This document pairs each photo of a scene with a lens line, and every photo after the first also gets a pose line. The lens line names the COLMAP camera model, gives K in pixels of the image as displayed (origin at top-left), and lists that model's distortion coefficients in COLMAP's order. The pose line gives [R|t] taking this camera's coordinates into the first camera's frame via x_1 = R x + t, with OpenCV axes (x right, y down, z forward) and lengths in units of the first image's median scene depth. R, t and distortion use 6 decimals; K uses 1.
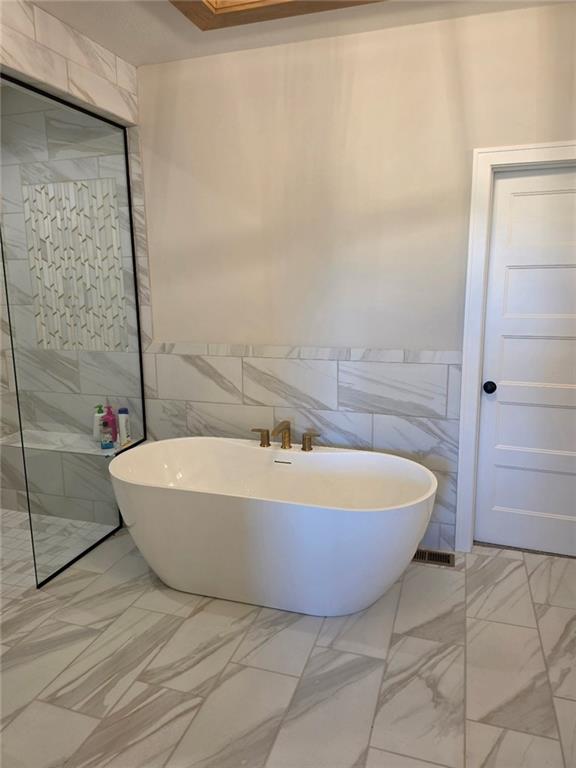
lens RADIAL K [[534.4, 0, 288.3], [0, 534.4, 378.0], [0, 0, 1]] dist [0.048820, -0.052831]
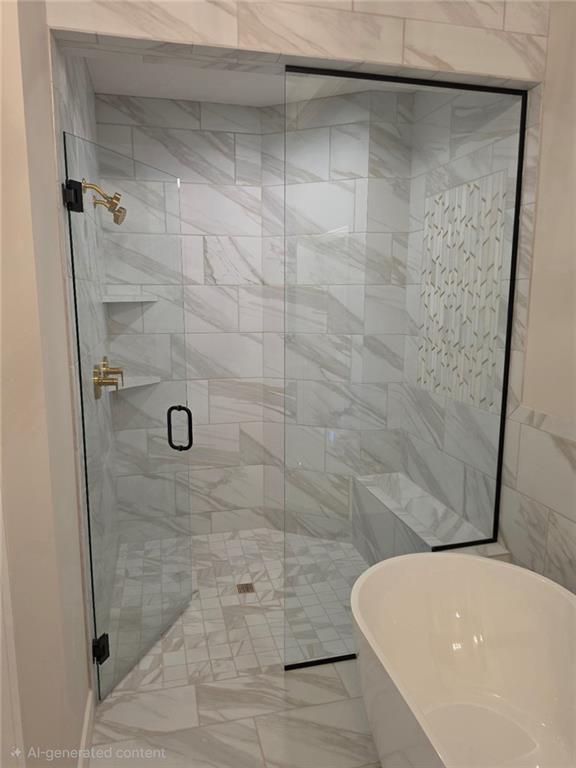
lens RADIAL K [[534.4, 0, 287.0], [0, 534.4, 381.4], [0, 0, 1]] dist [0.048820, -0.052831]
pose [[0.530889, 0.149163, -0.834210, 0.164878], [-0.160781, 0.984237, 0.073668, -0.111015], [0.832049, 0.095015, 0.546503, 0.430213]]
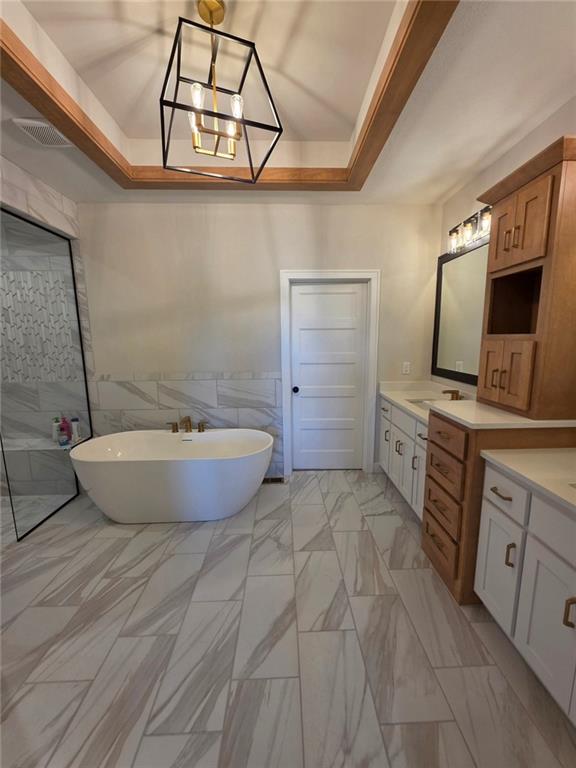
lens RADIAL K [[309.0, 0, 293.6], [0, 309.0, 386.0], [0, 0, 1]] dist [-0.007334, 0.001300]
pose [[0.938144, -0.051221, 0.342436, -0.017700], [0.060890, 0.997990, -0.017538, 0.020267], [-0.340850, 0.037304, 0.939377, -0.055255]]
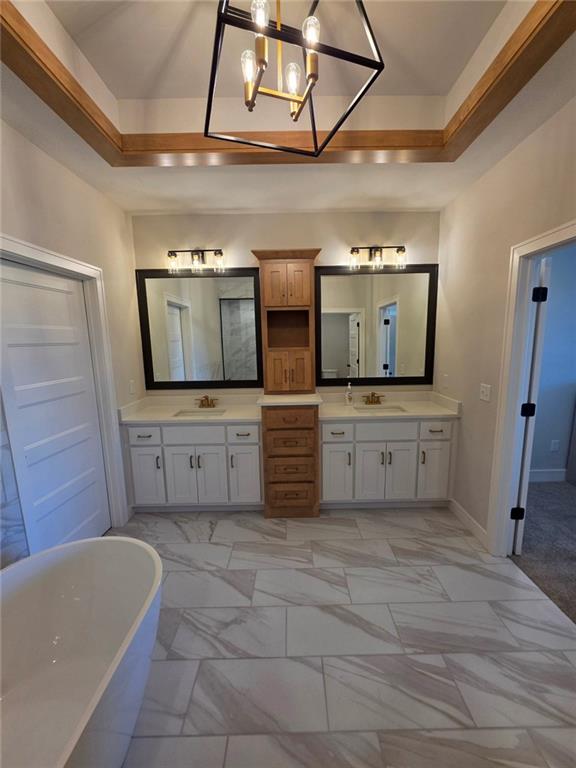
lens RADIAL K [[309.0, 0, 294.4], [0, 309.0, 388.6], [0, 0, 1]] dist [-0.007334, 0.001300]
pose [[-0.324039, -0.131615, 0.936844, -0.293530], [0.195511, 0.959581, 0.202433, -0.108820], [-0.925621, 0.248759, -0.285210, 0.537380]]
